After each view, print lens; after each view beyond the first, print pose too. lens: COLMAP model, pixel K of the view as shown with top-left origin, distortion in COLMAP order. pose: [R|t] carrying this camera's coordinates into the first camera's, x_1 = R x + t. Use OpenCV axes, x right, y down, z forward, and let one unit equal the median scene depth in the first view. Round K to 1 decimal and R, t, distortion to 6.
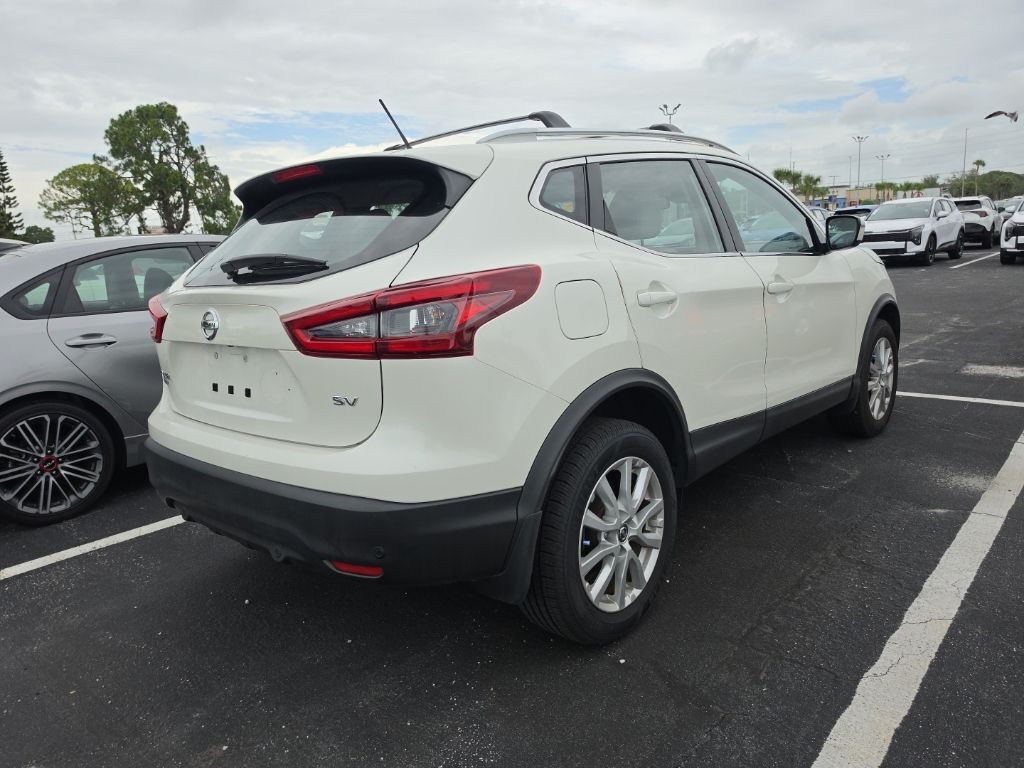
lens RADIAL K [[721.0, 0, 505.3], [0, 721.0, 387.7], [0, 0, 1]] dist [0.003333, -0.016686]
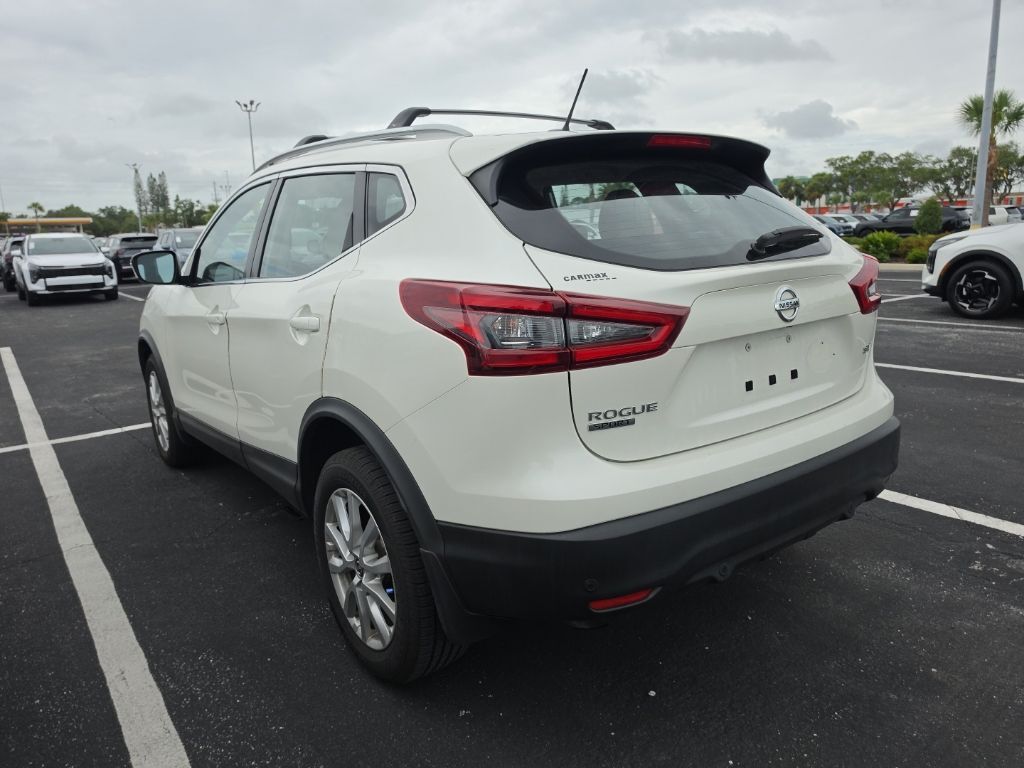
lens RADIAL K [[721.0, 0, 508.1], [0, 721.0, 389.9], [0, 0, 1]] dist [0.003333, -0.016686]
pose [[0.176995, -0.147754, 0.973058, -1.227321], [0.215262, 0.970542, 0.108217, -0.141632], [-0.960383, 0.190308, 0.203587, 1.075725]]
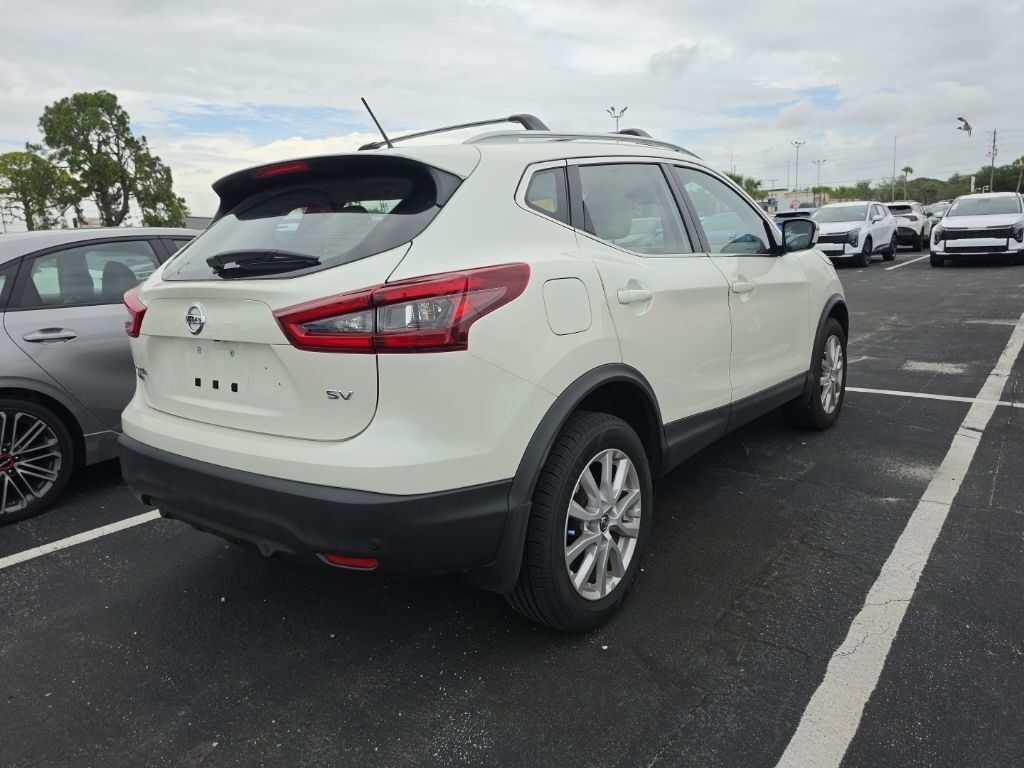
lens RADIAL K [[721.0, 0, 504.6], [0, 721.0, 375.6], [0, 0, 1]] dist [0.003333, -0.016686]
pose [[0.997410, 0.000013, 0.071924, -0.051113], [0.000891, 0.999921, -0.012536, 0.003116], [-0.071919, 0.012568, 0.997331, -0.021610]]
